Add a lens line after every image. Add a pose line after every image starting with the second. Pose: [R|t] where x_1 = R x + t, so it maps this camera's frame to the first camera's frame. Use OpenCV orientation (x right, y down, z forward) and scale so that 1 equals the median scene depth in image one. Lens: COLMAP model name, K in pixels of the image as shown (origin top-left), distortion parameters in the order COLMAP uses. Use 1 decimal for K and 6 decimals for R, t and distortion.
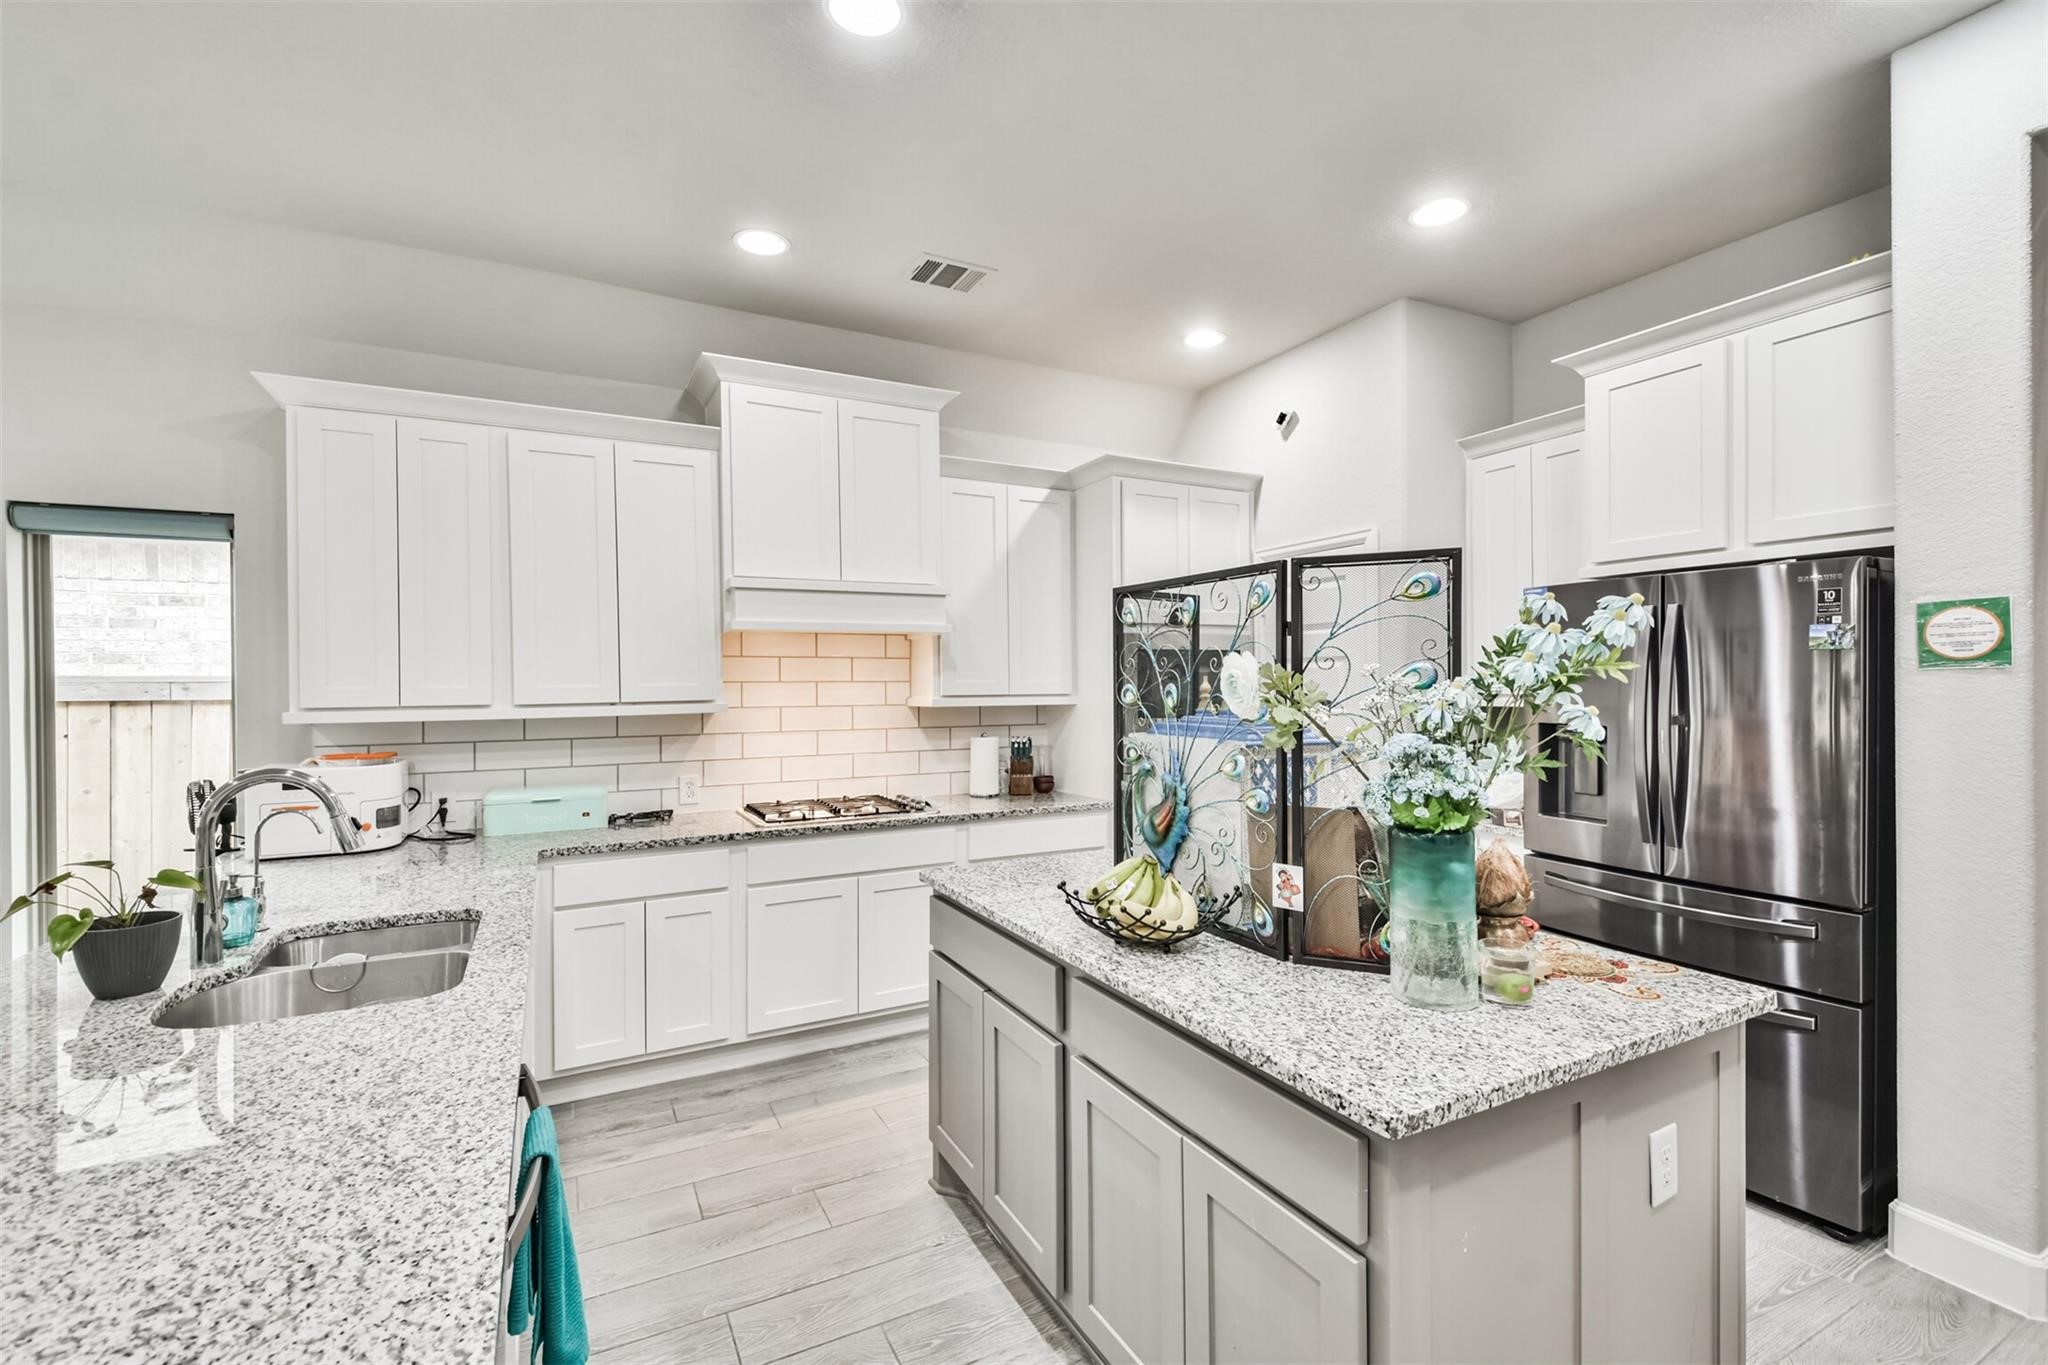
lens RADIAL K [[891.0, 0, 1025.3], [0, 891.0, 683.3], [0, 0, 1]] dist [0.031672, -0.016062]
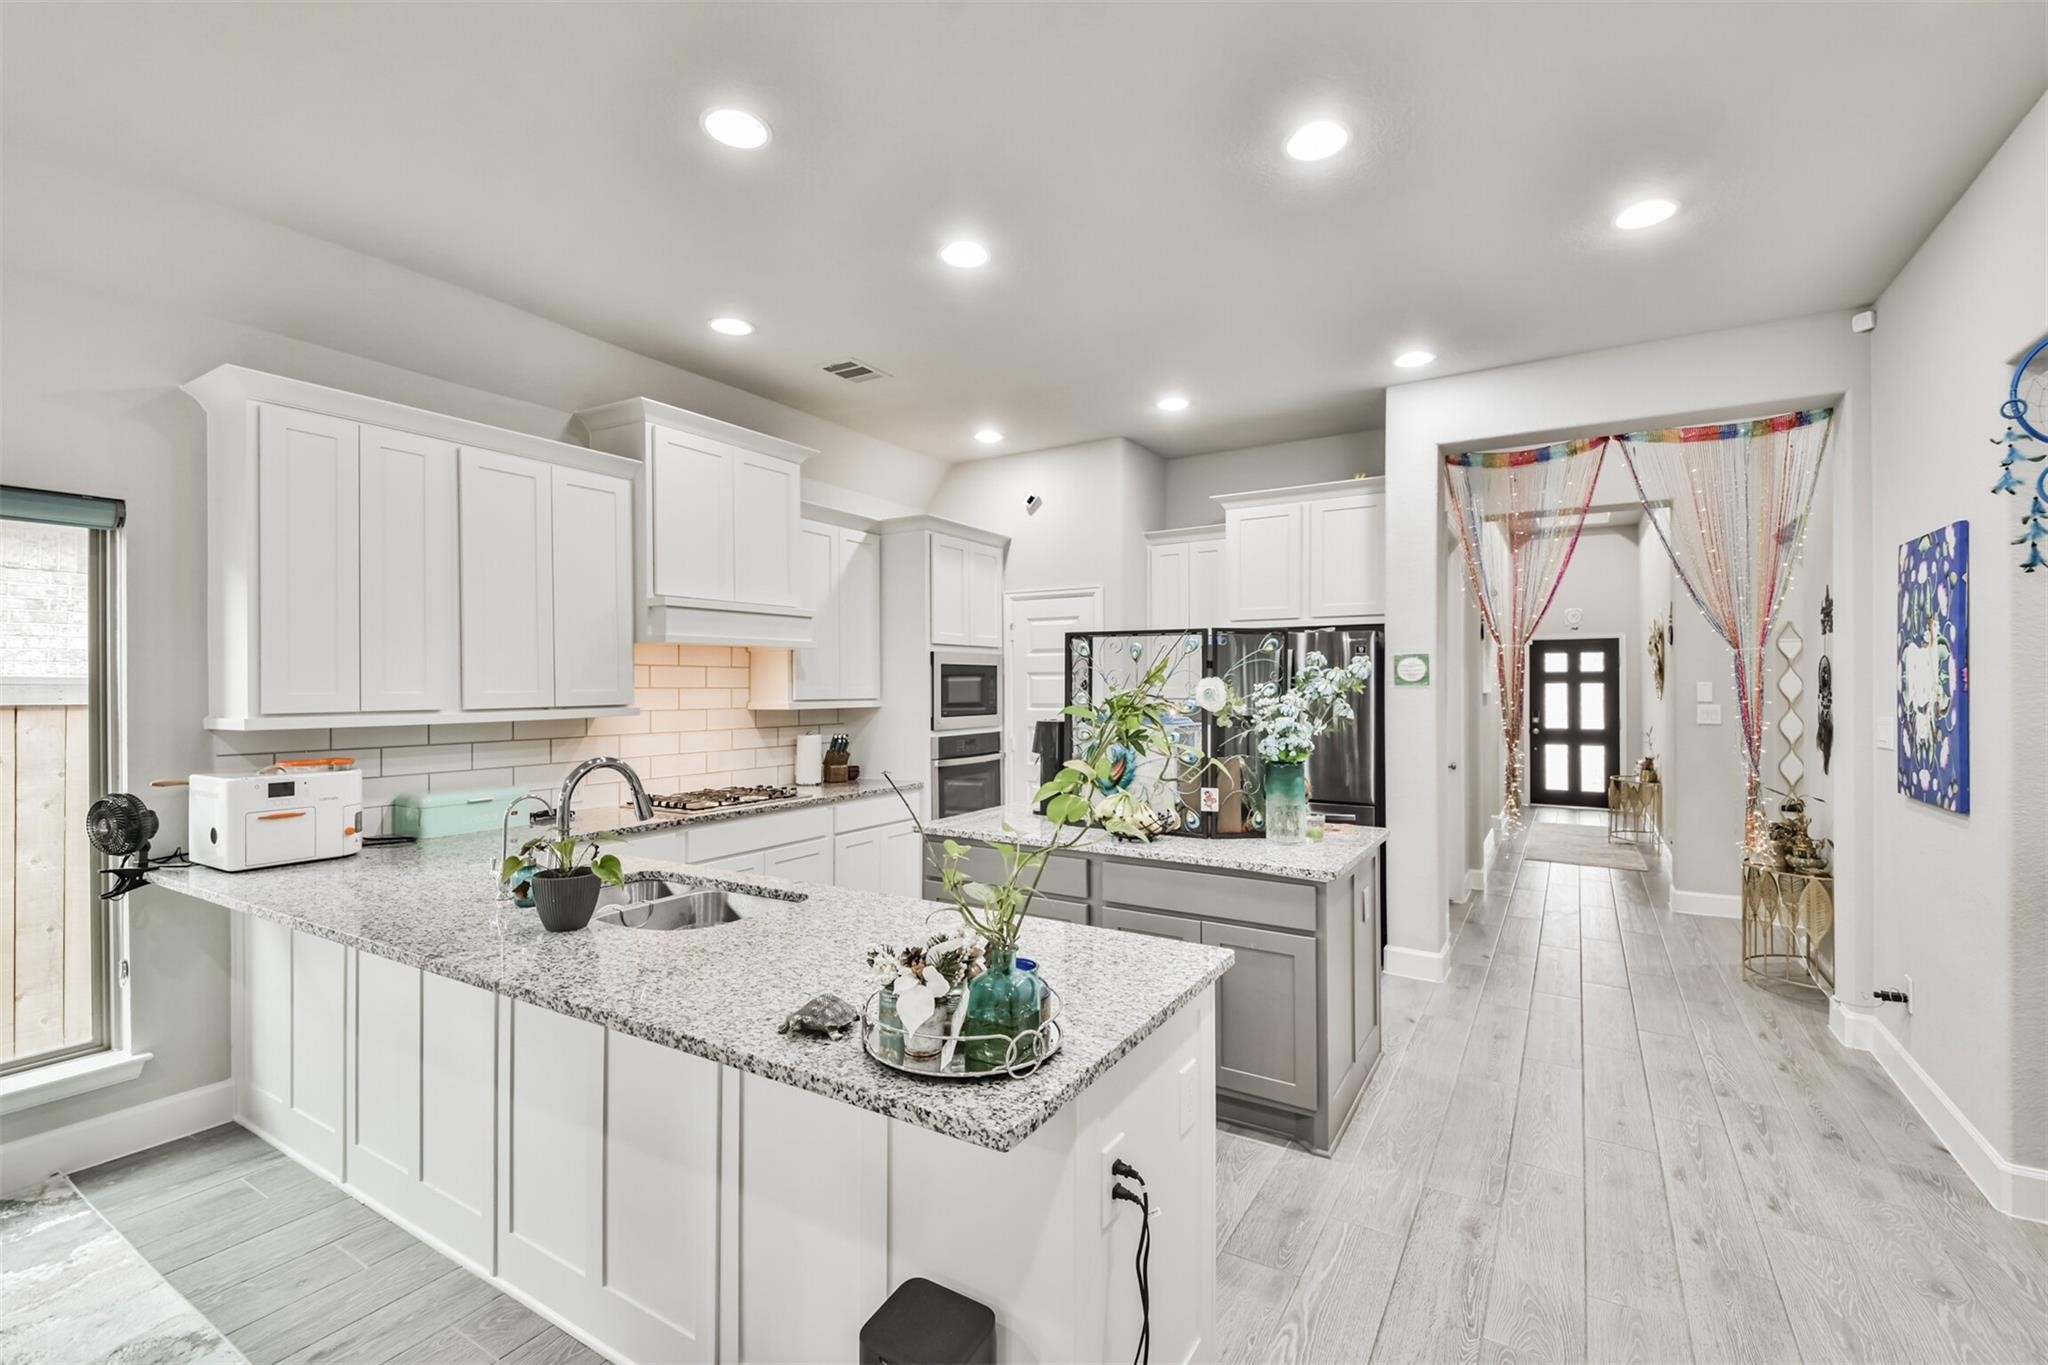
lens RADIAL K [[891.0, 0, 1025.0], [0, 891.0, 681.1], [0, 0, 1]] dist [0.031672, -0.016062]
pose [[0.858239, 0.009406, 0.513164, -0.516992], [-0.005424, 0.999942, -0.009257, -0.002566], [-0.513221, 0.005162, 0.858241, -0.216720]]
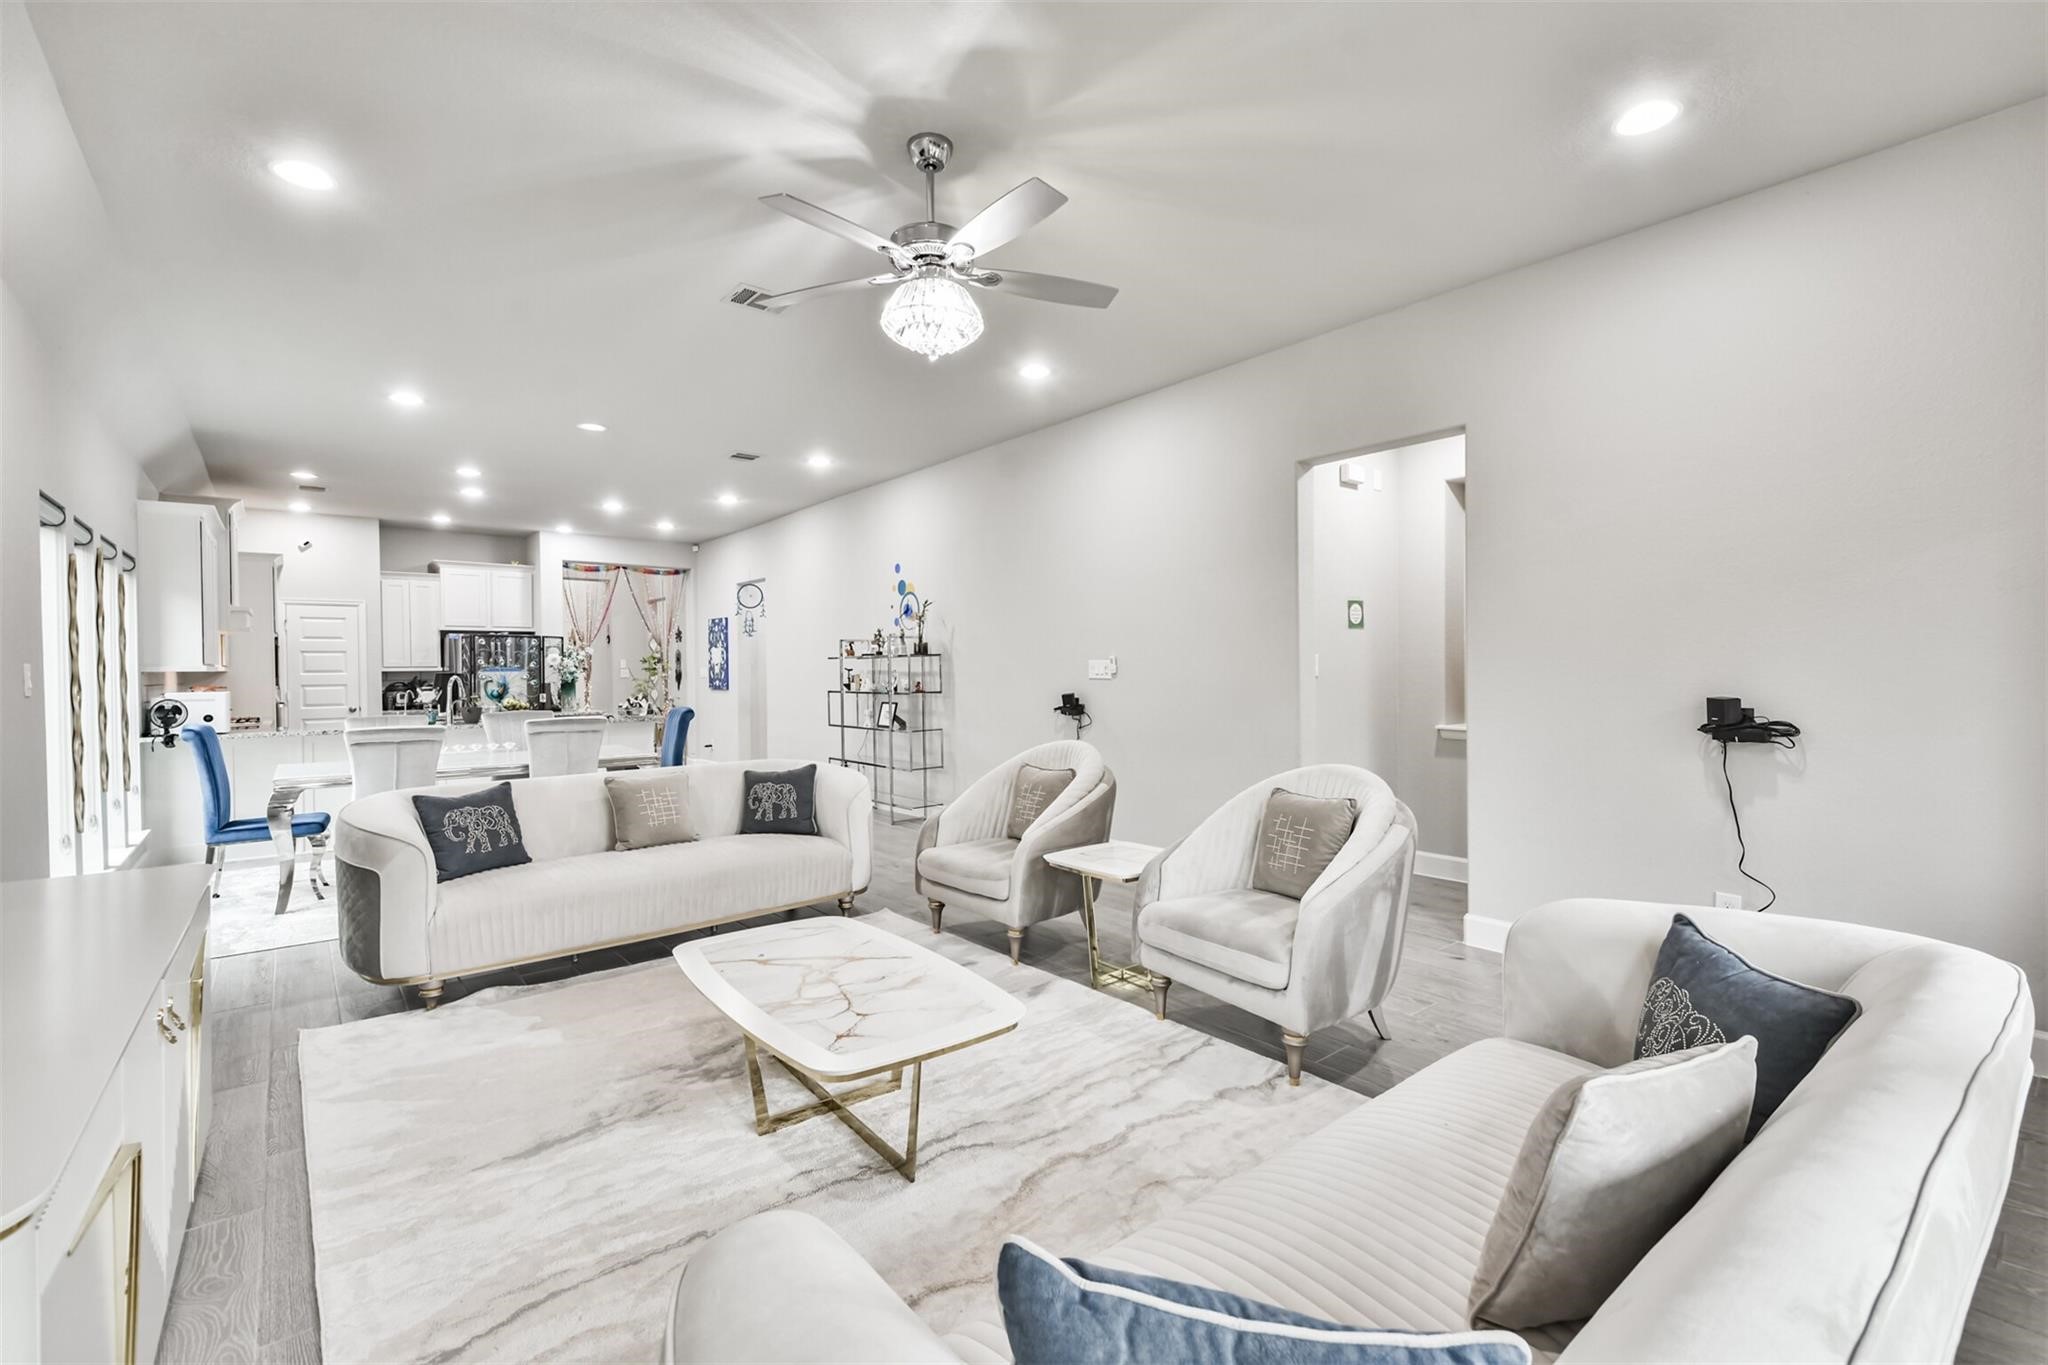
lens RADIAL K [[891.0, 0, 1031.7], [0, 891.0, 685.8], [0, 0, 1]] dist [0.031672, -0.016062]
pose [[-0.206384, -0.009774, 0.978422, -2.757658], [0.011137, 0.999862, 0.012338, 0.061609], [-0.978408, 0.013443, -0.206247, -0.362835]]
